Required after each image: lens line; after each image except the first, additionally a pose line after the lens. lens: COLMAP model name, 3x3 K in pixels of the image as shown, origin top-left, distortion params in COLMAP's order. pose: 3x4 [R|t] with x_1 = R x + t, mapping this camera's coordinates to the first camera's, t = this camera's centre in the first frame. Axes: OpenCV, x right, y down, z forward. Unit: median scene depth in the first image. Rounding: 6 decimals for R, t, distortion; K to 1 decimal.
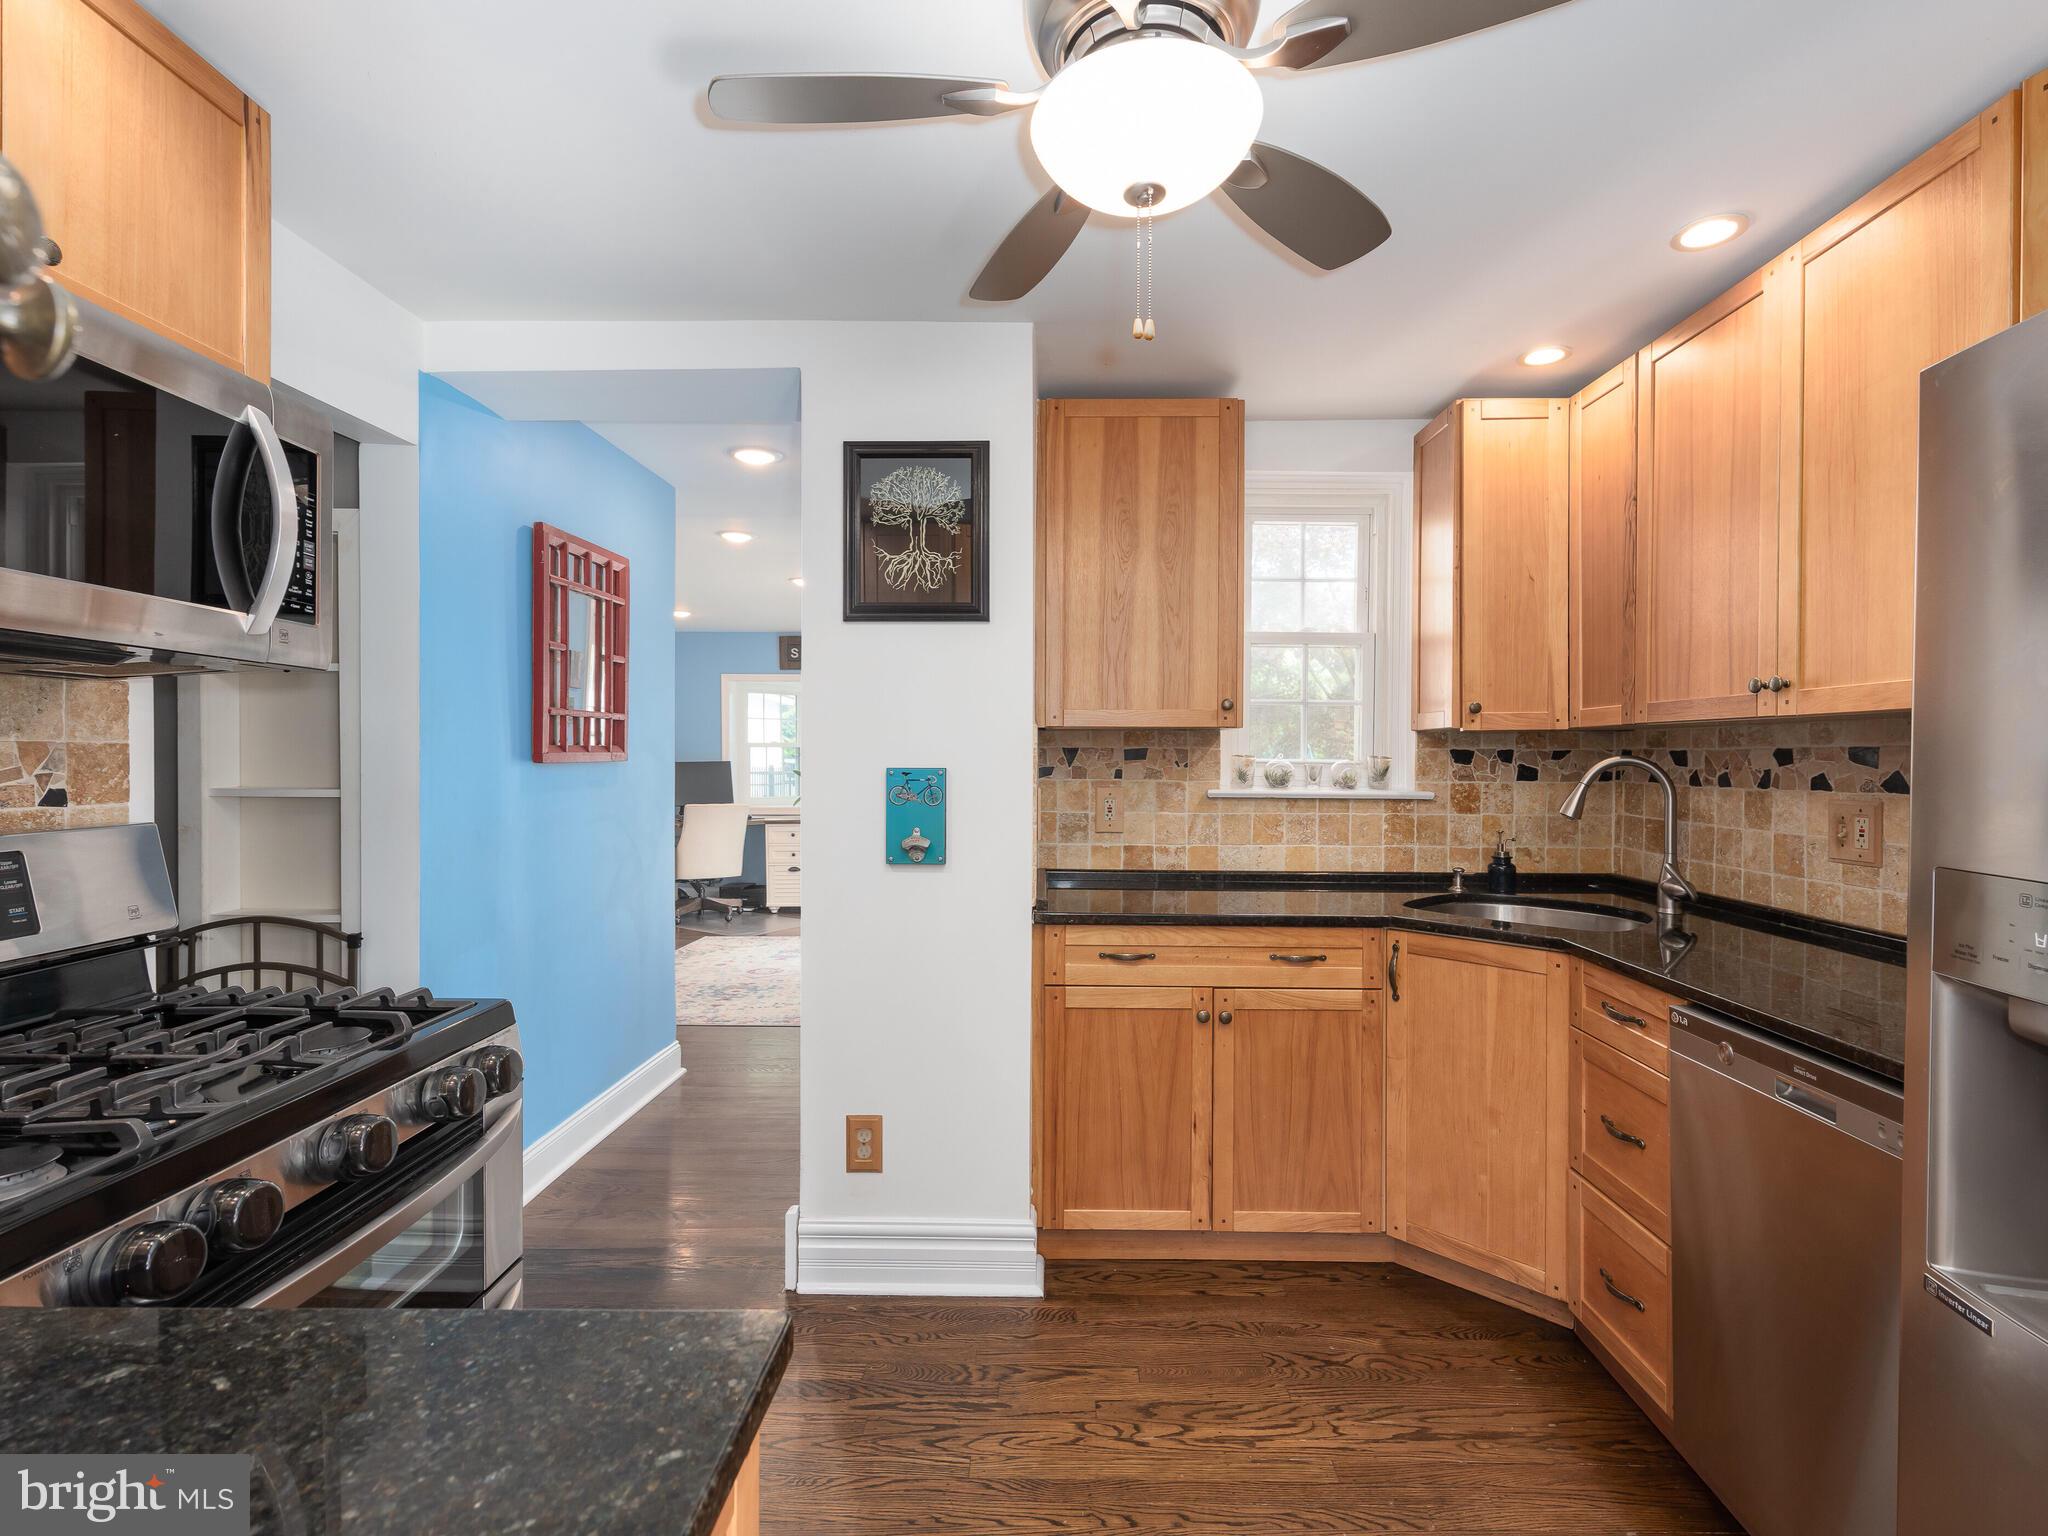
lens RADIAL K [[983.6, 0, 1082.6], [0, 983.6, 774.6], [0, 0, 1]] dist [0.002726, -0.000732]
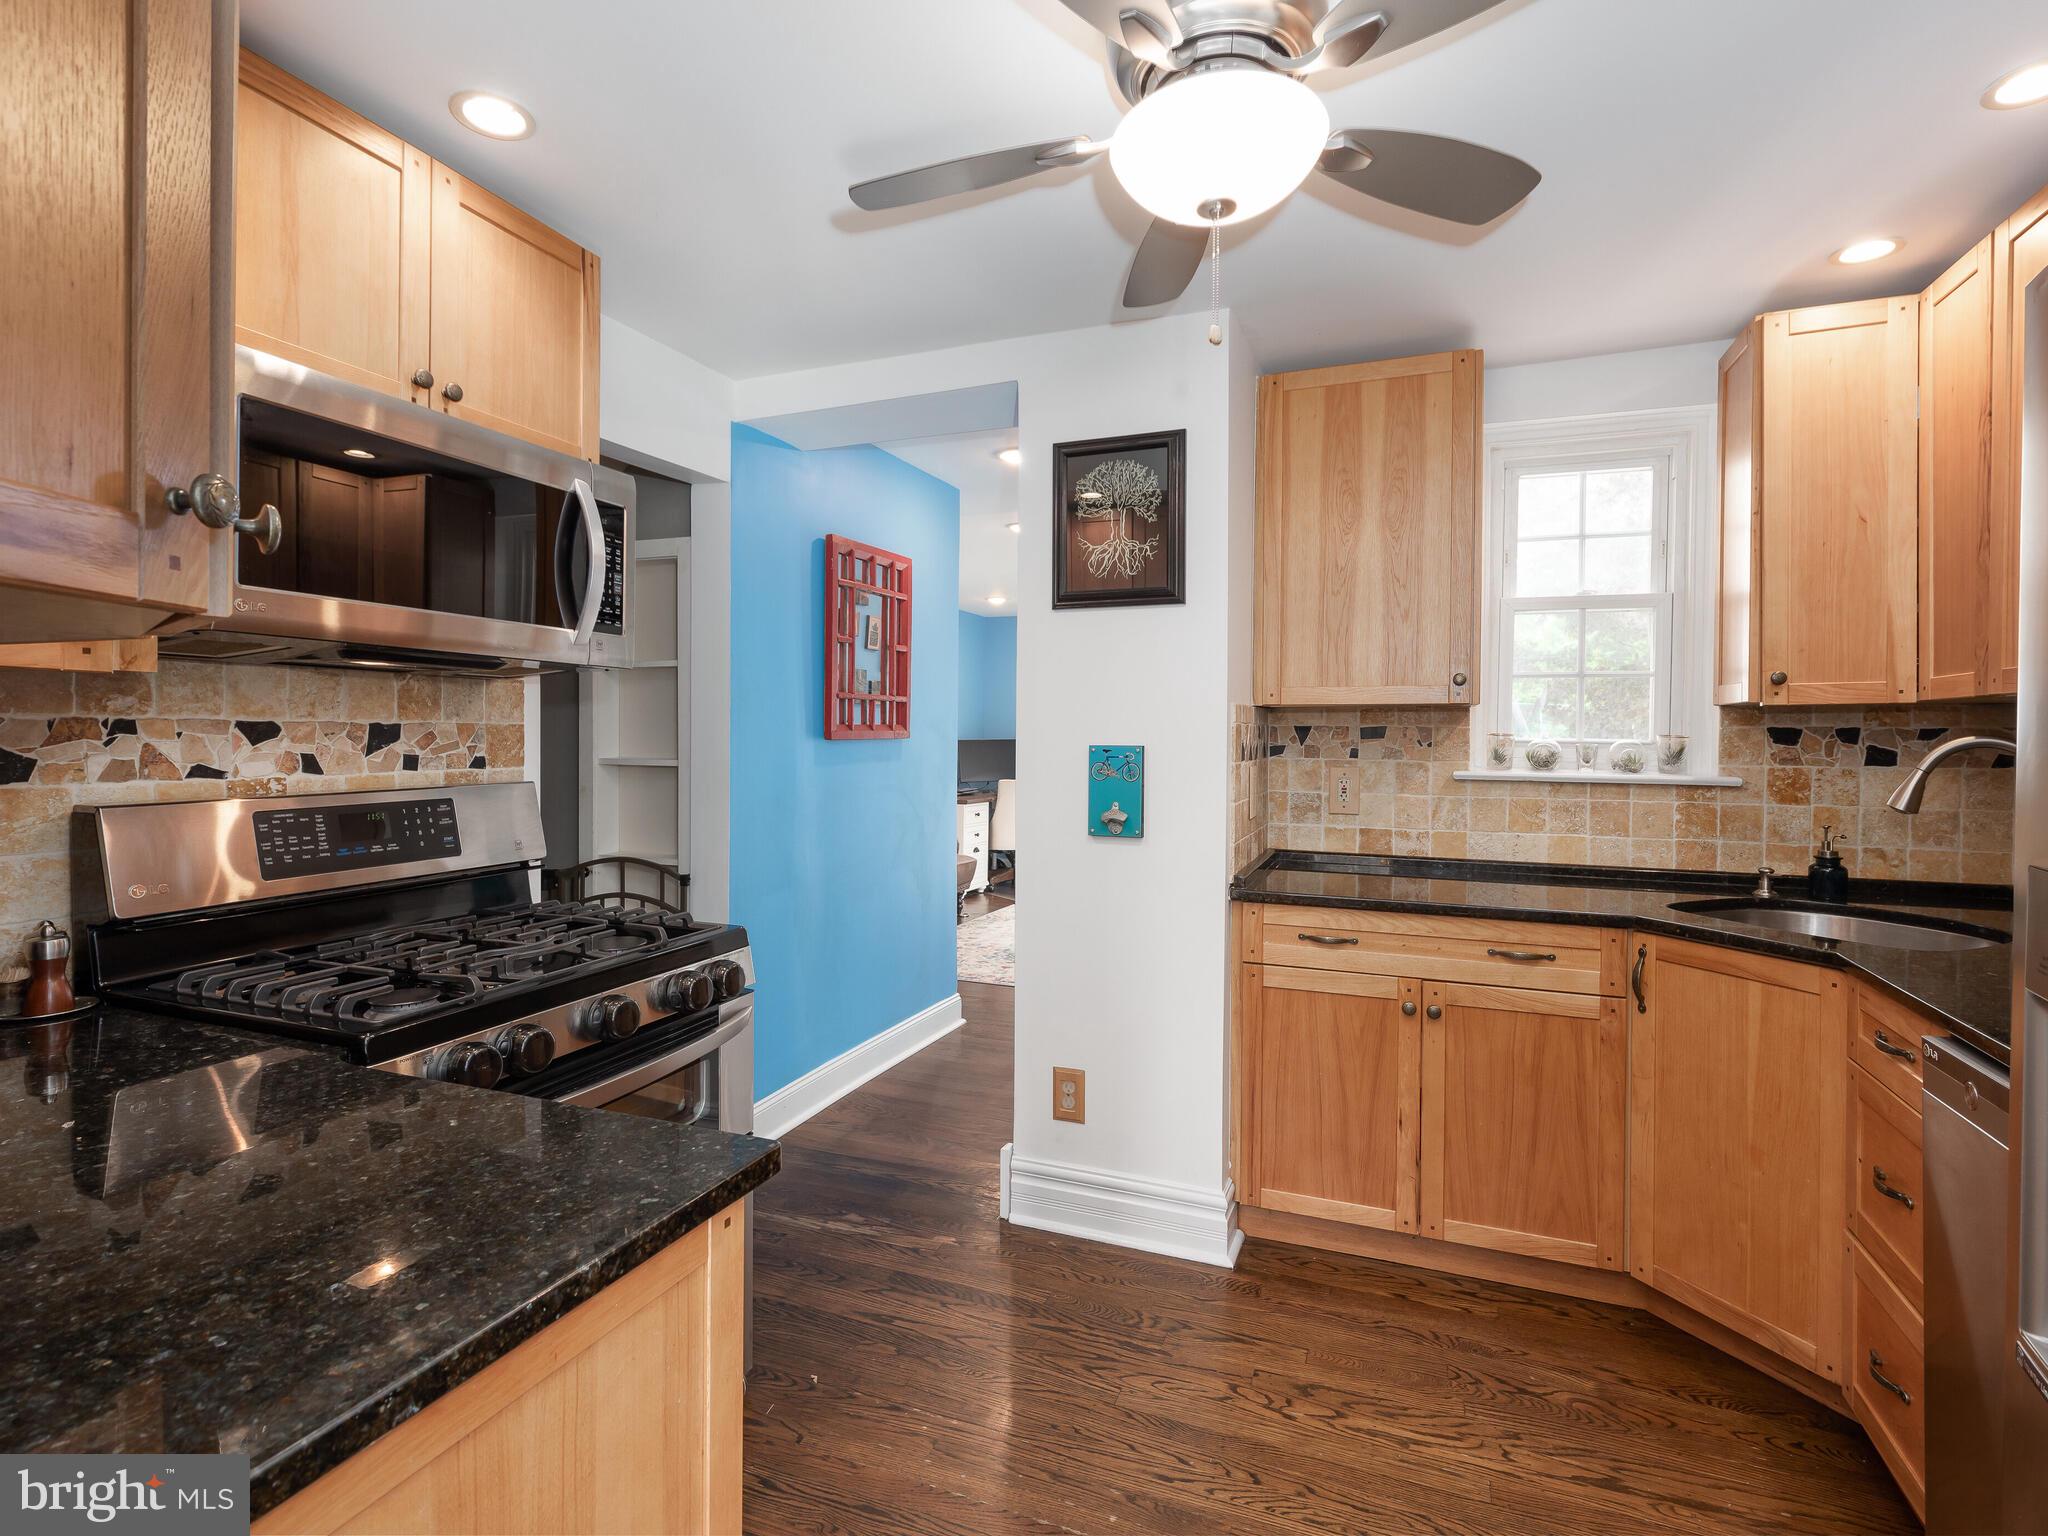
lens RADIAL K [[1033.4, 0, 1055.2], [0, 1033.4, 755.4], [0, 0, 1]] dist [-0.000091, -0.001715]
pose [[0.932554, 0.009028, -0.360918, 0.160557], [-0.008503, 0.999959, 0.003043, 0.000916], [0.360930, 0.000231, 0.932593, -0.055118]]
